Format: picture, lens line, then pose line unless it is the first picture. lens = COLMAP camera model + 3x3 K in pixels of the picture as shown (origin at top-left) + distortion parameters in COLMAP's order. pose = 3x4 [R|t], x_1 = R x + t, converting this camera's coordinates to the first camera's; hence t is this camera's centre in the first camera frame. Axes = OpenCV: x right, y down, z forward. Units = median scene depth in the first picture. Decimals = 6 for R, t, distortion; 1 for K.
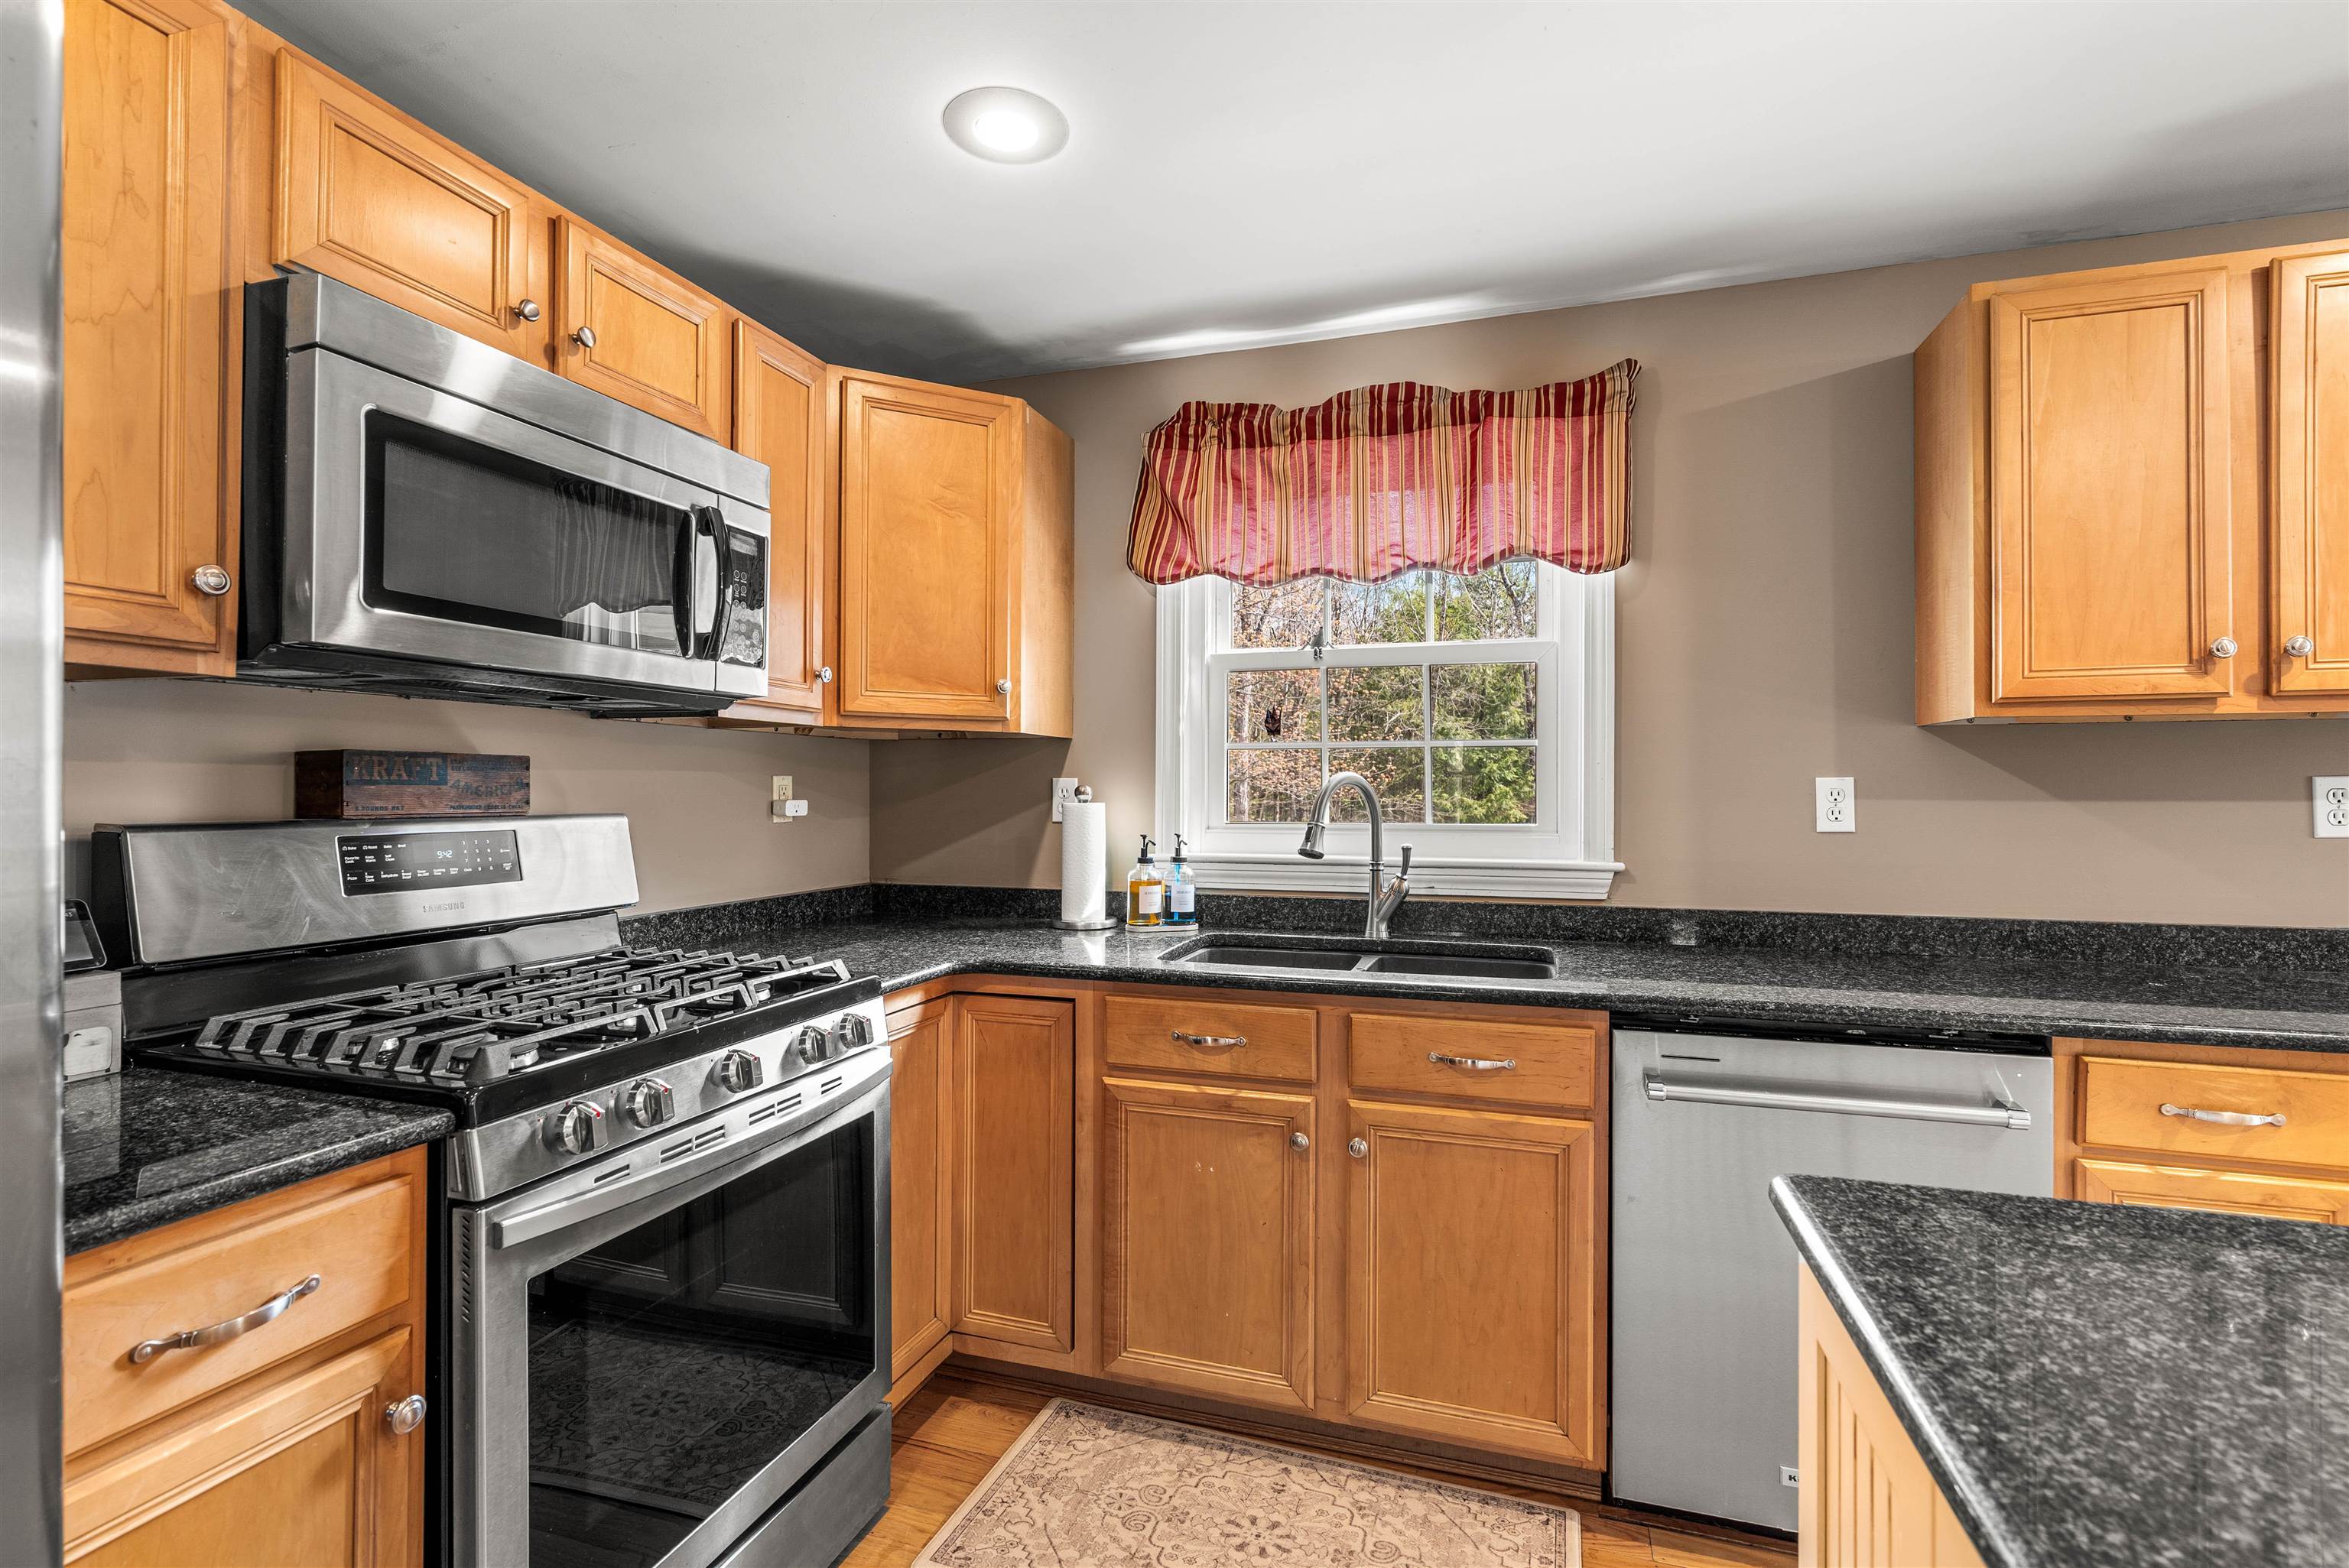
lens RADIAL K [[1070.2, 0, 1182.8], [0, 1070.2, 783.1], [0, 0, 1]] dist [-0.013874, 0.004778]
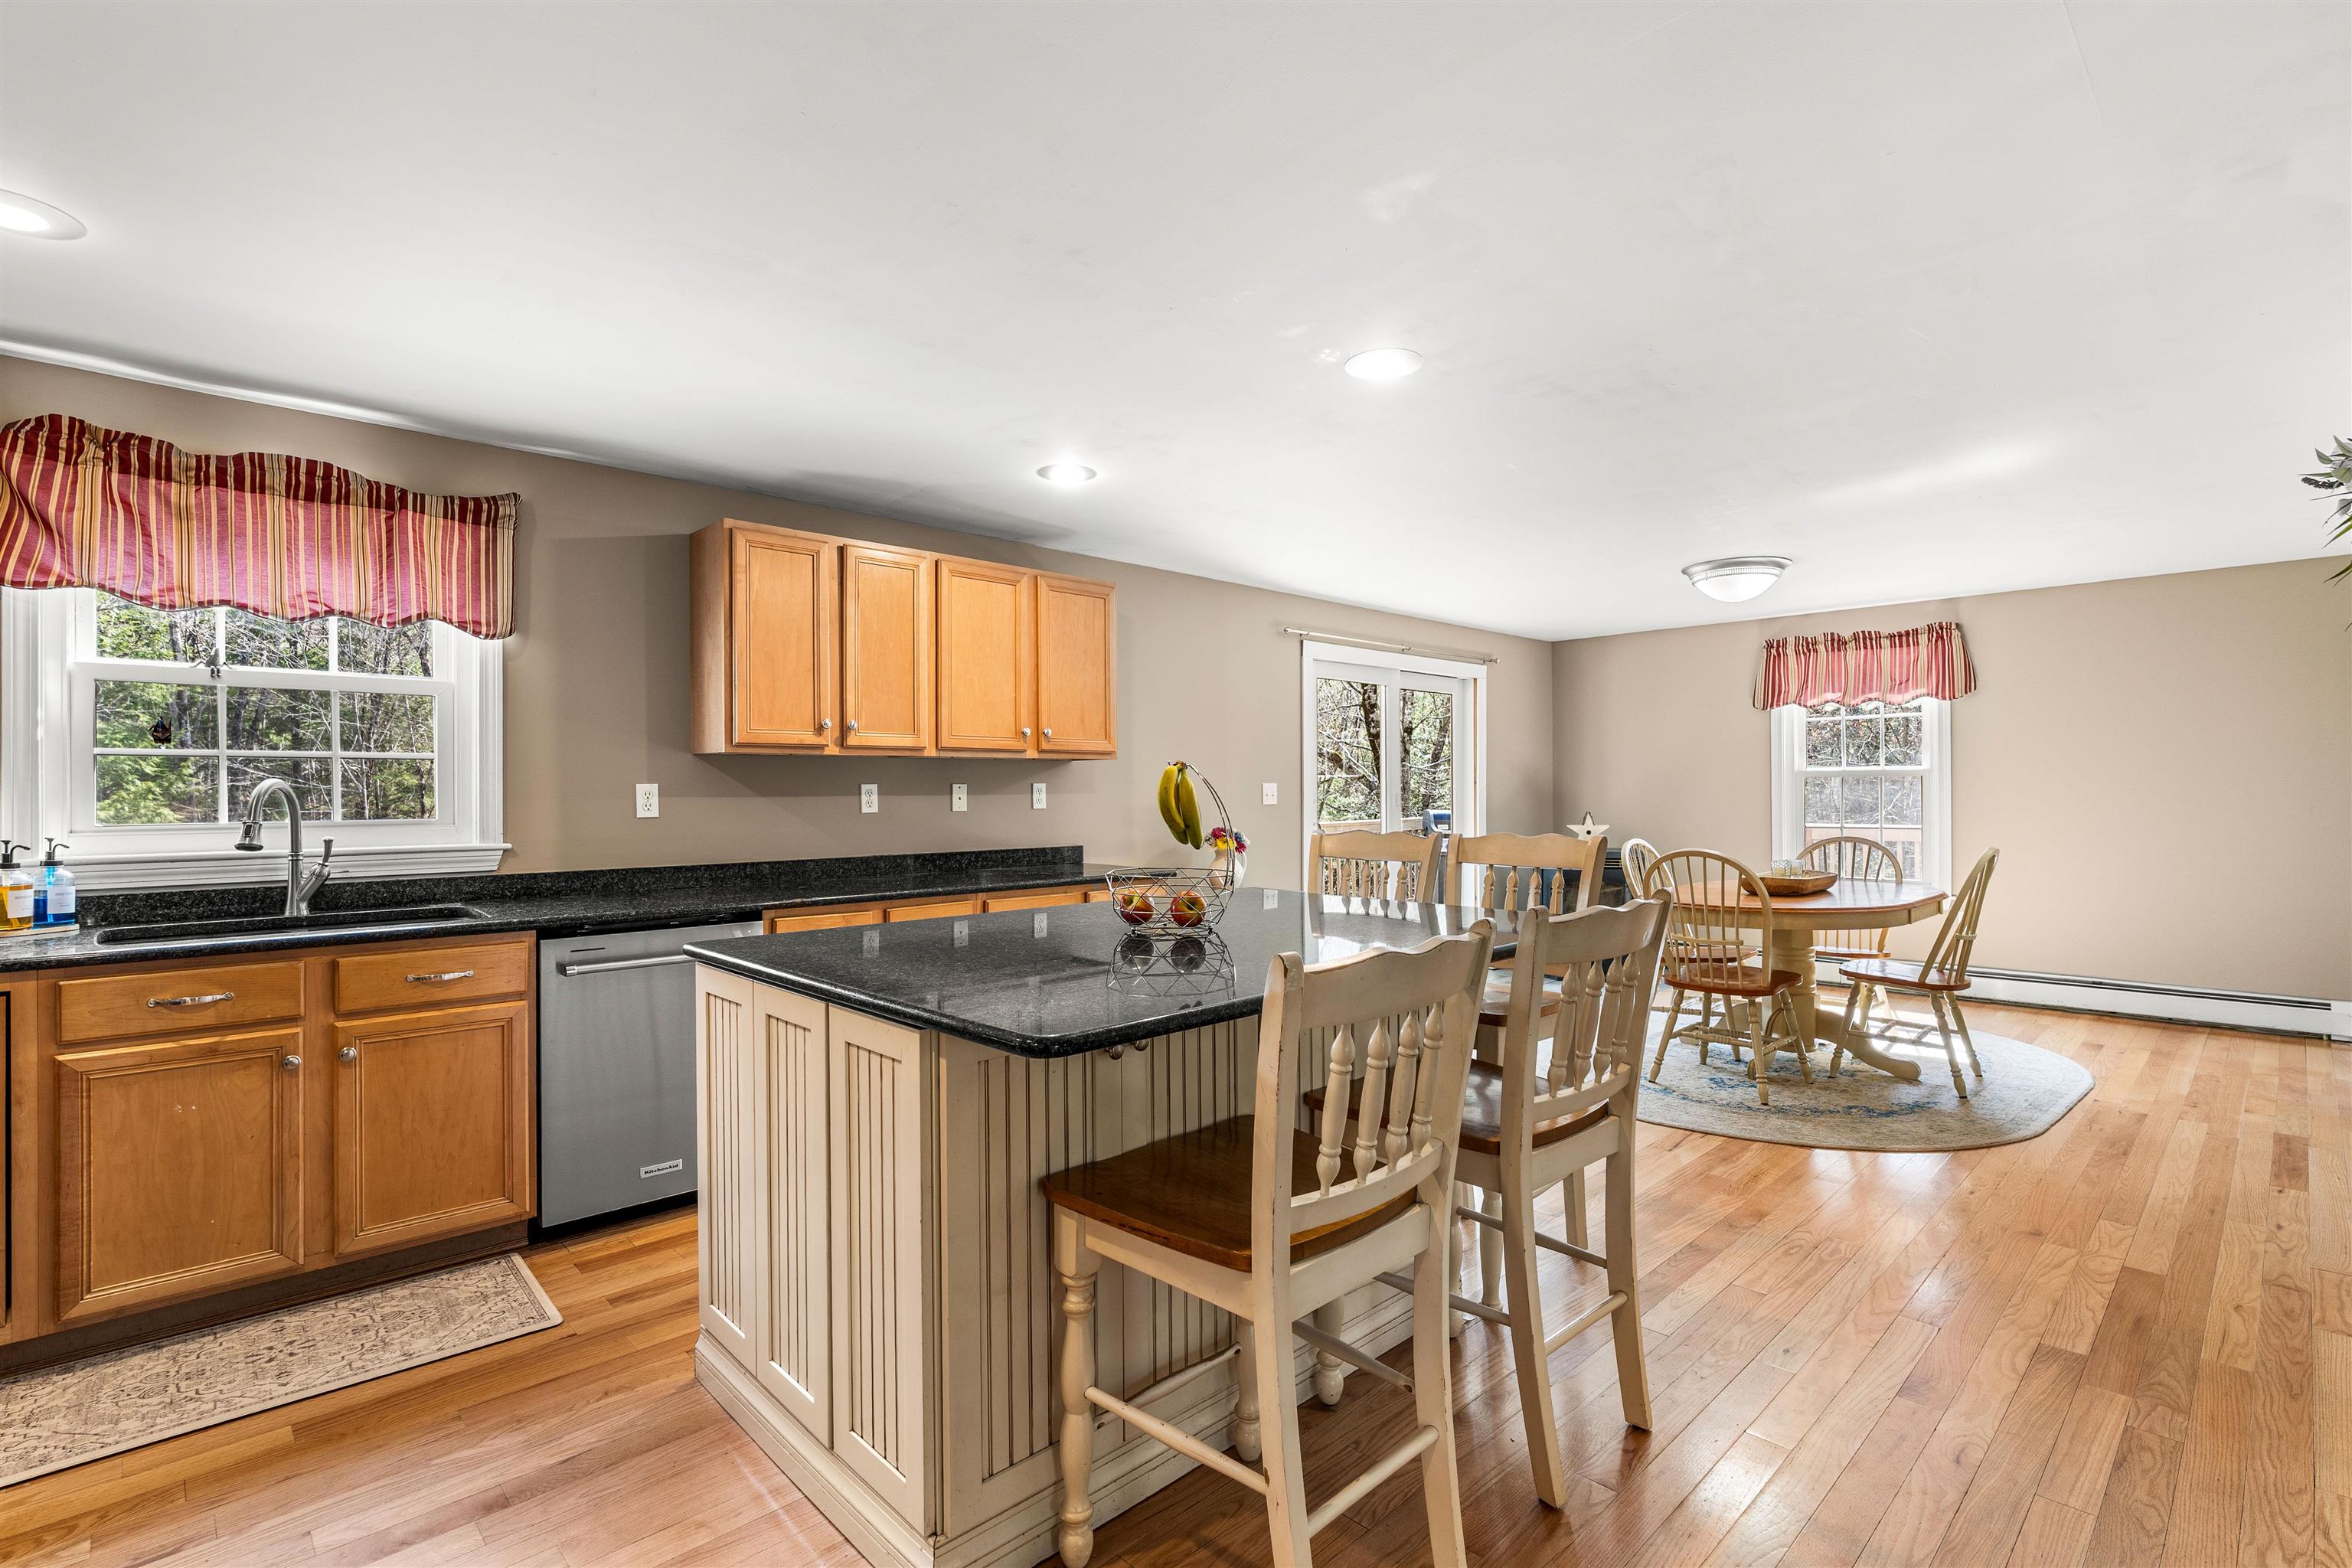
lens RADIAL K [[1071.7, 0, 1172.7], [0, 1071.7, 792.6], [0, 0, 1]] dist [-0.013874, 0.004778]
pose [[0.475191, -0.006283, 0.879860, -0.451633], [-0.000617, 0.999972, 0.007474, -0.004954], [-0.879882, -0.004095, 0.475174, -0.492875]]
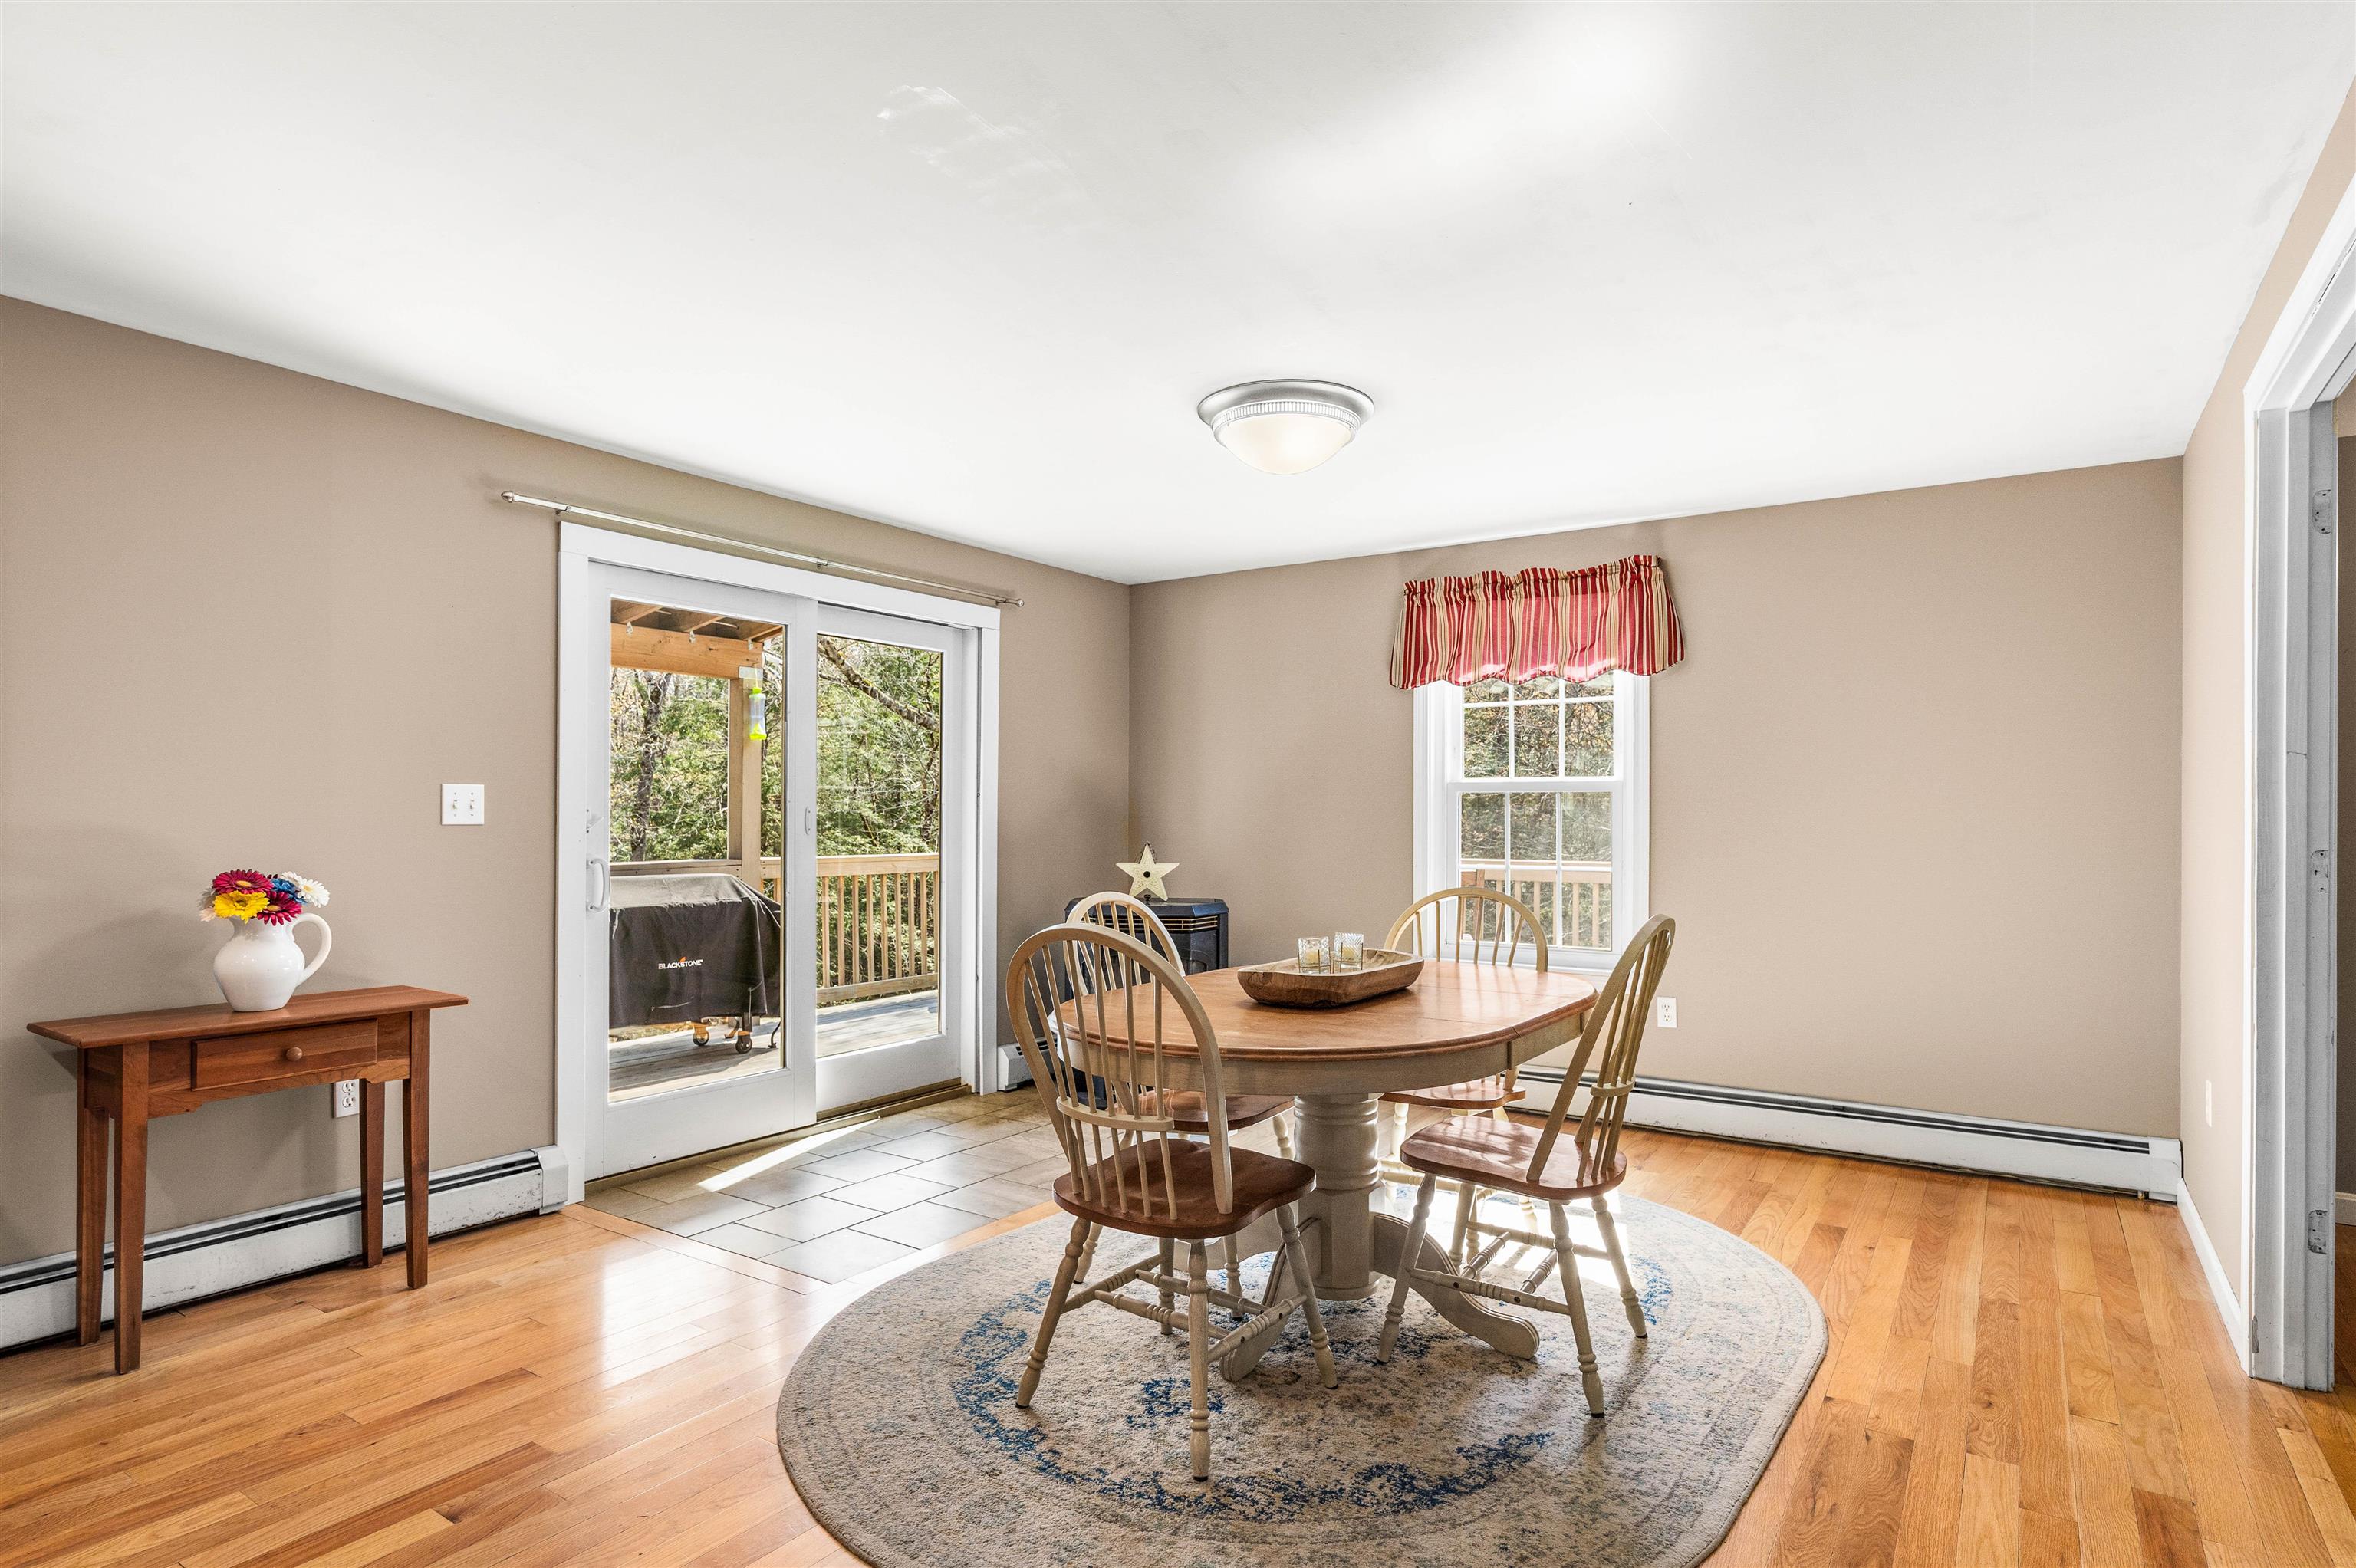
lens RADIAL K [[1247.0, 0, 1160.2], [0, 1247.0, 827.0], [0, 0, 1]] dist [-0.000931, -0.000471]
pose [[0.279898, -0.009411, 0.959984, 0.707250], [-0.011458, 0.999848, 0.013143, 0.015500], [-0.959961, -0.014679, 0.279748, -0.762284]]
